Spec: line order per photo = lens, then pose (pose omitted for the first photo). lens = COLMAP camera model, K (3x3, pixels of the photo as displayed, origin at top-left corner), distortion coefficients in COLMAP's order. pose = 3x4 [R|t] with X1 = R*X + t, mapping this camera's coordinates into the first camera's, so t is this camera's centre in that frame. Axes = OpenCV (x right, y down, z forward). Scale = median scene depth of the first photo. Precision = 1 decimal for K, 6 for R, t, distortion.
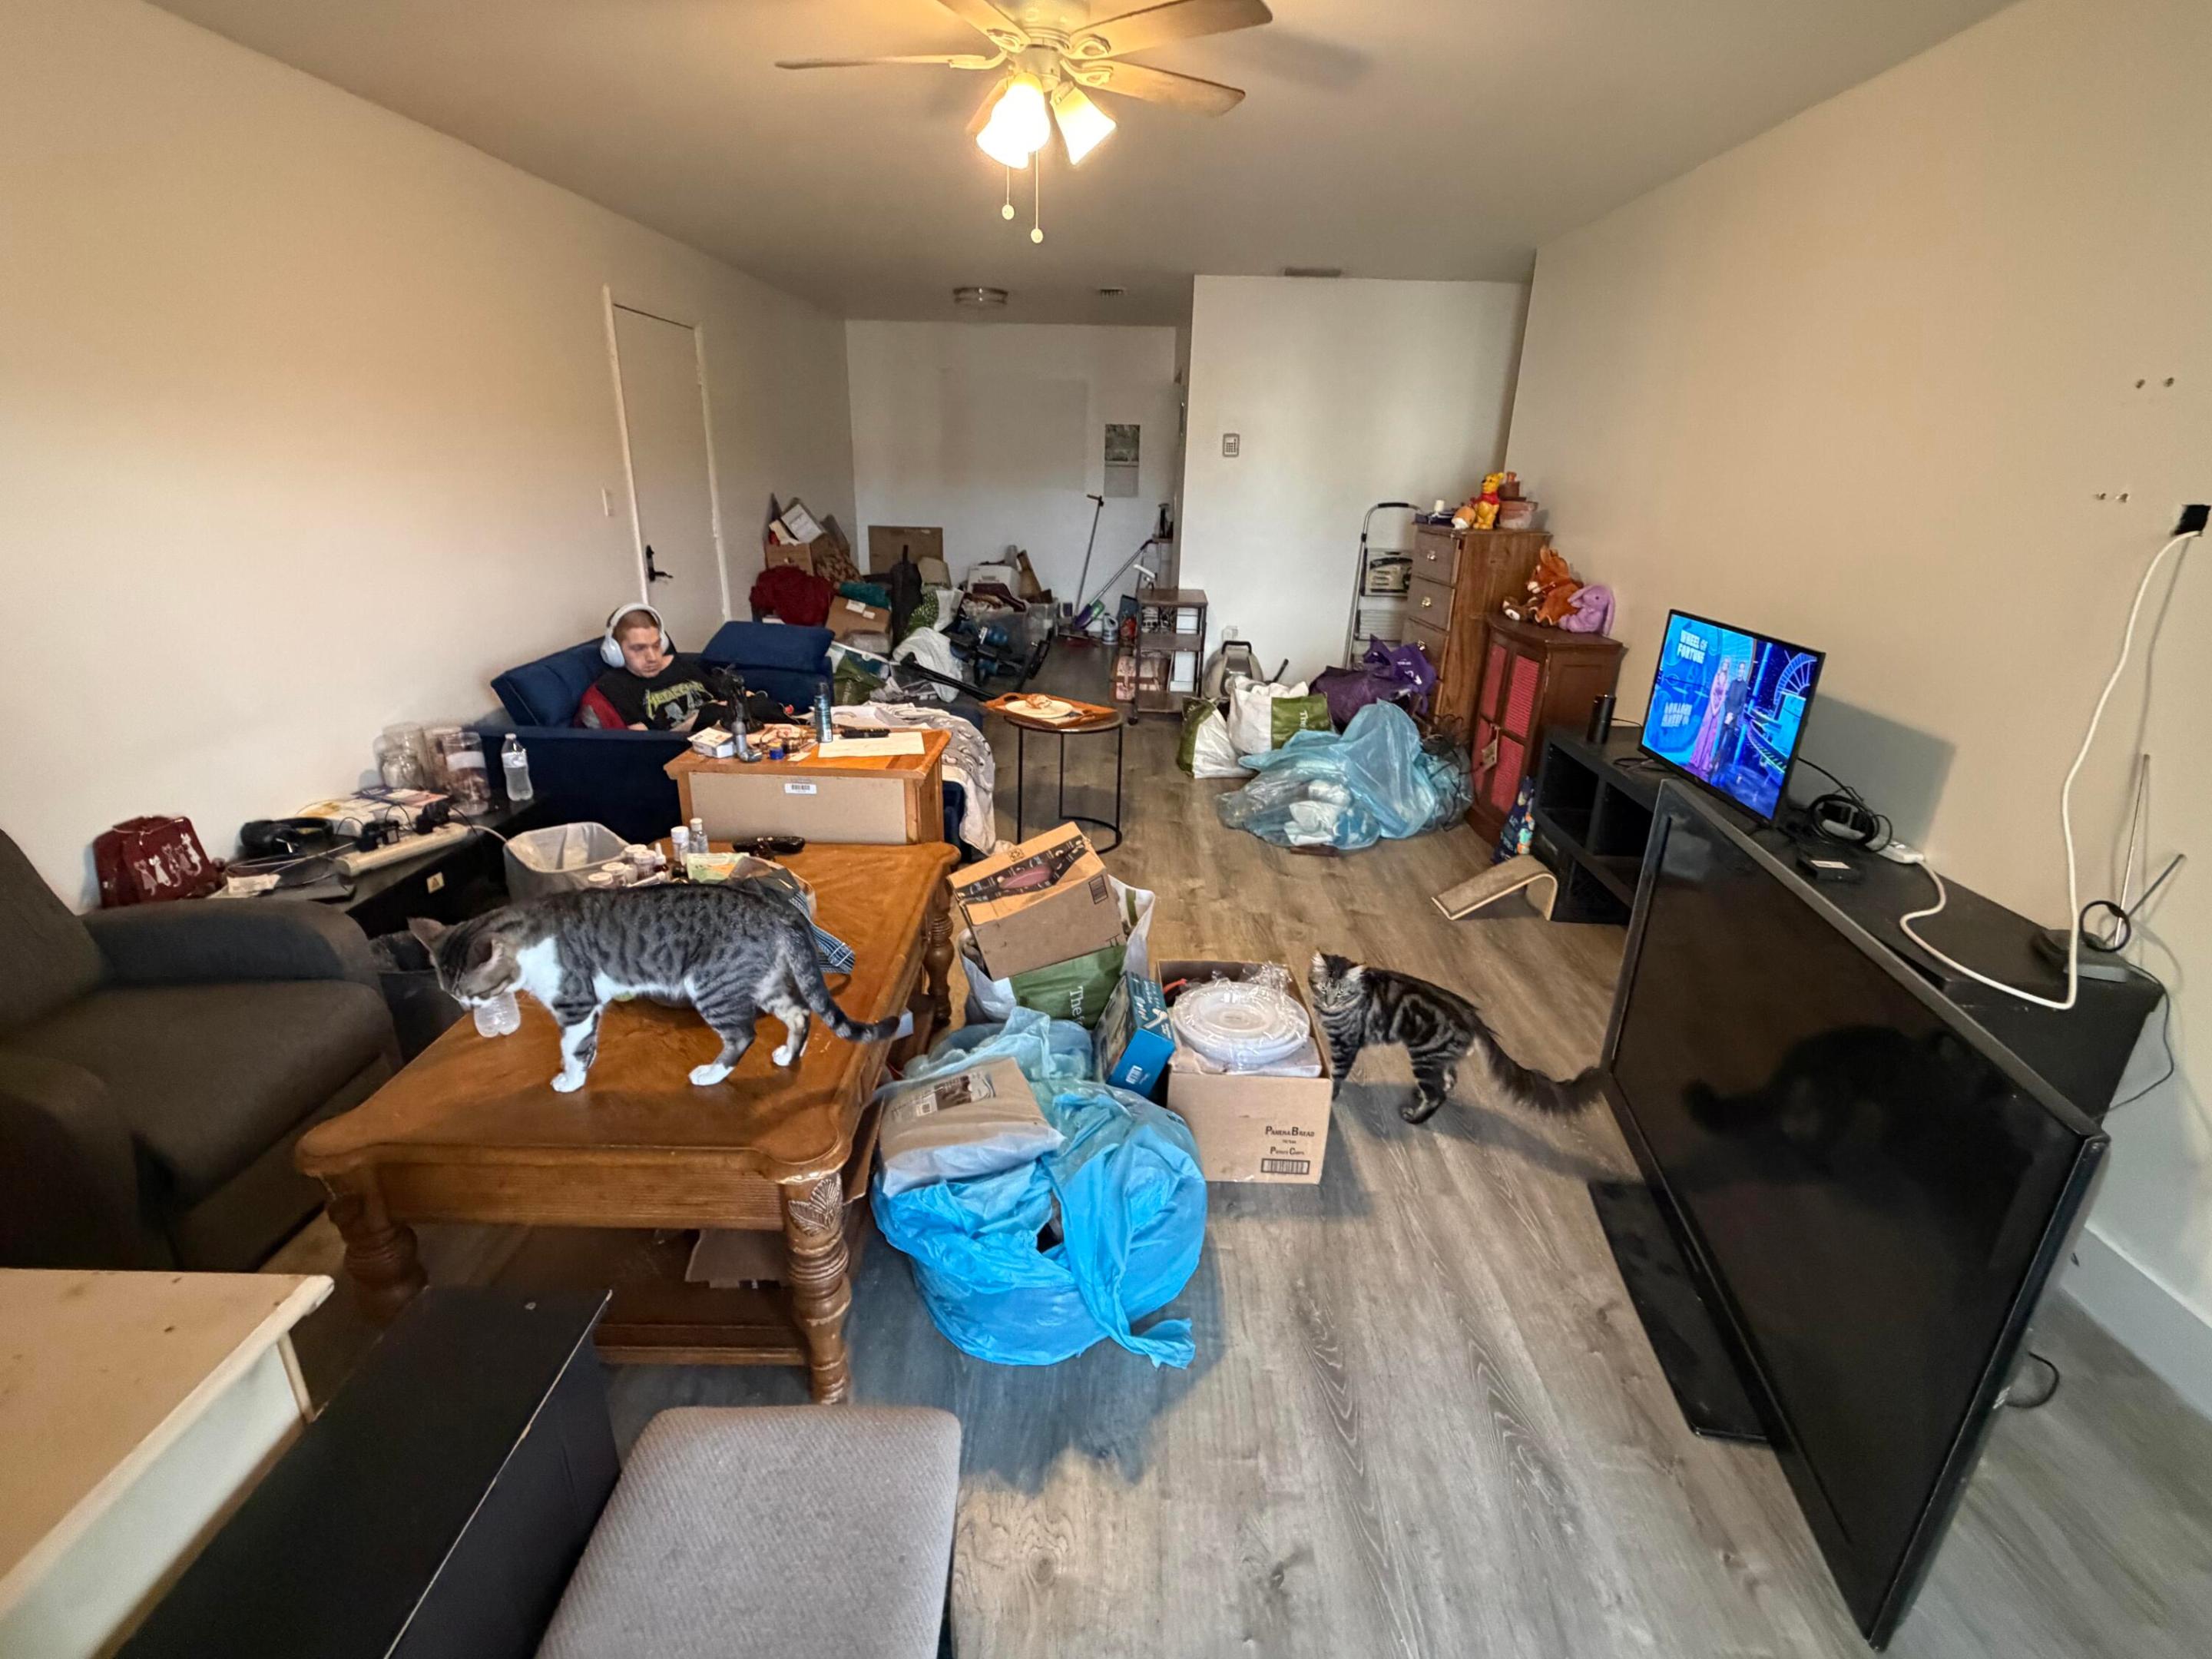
lens RADIAL K [[1010.5, 0, 1106.9], [0, 1010.5, 828.9], [0, 0, 1]] dist [0.001298, -0.000087]
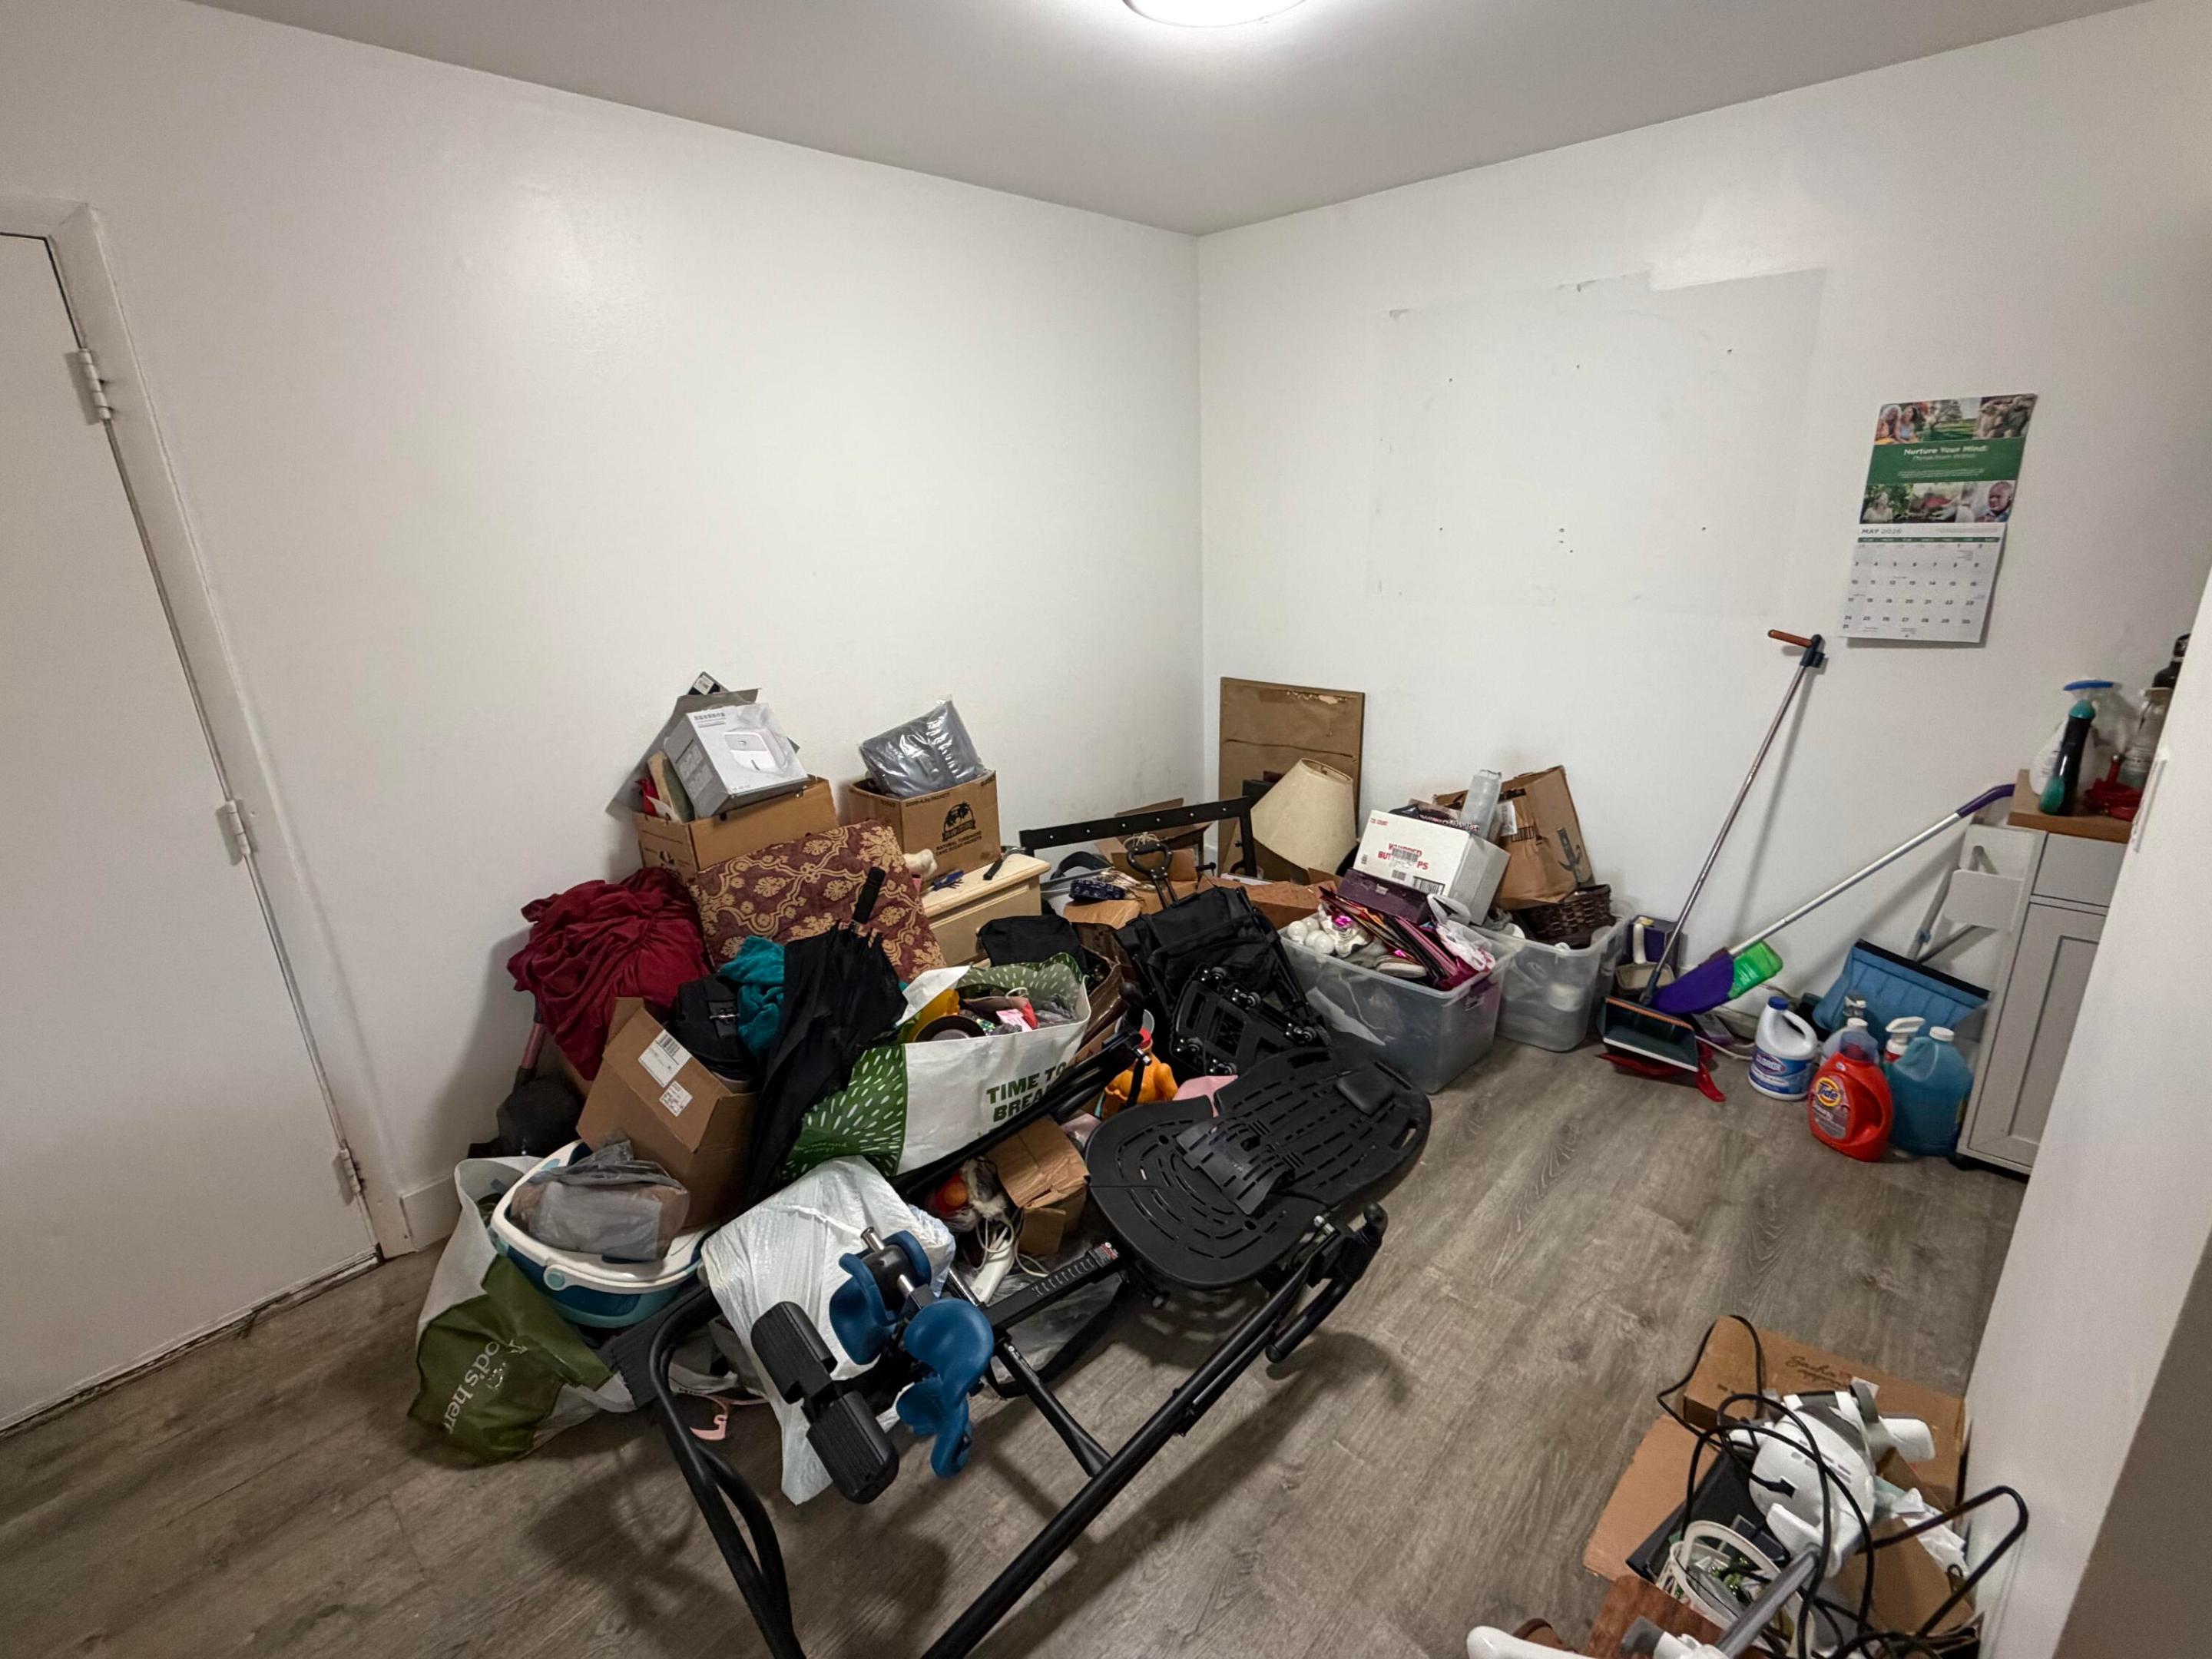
lens RADIAL K [[1010.5, 0, 1101.6], [0, 1010.5, 822.8], [0, 0, 1]] dist [0.001298, -0.000087]
pose [[0.736894, 0.157031, -0.657517, 0.161337], [-0.173642, 0.983980, 0.040394, -0.915189], [0.653327, 0.084407, 0.752356, 2.319976]]
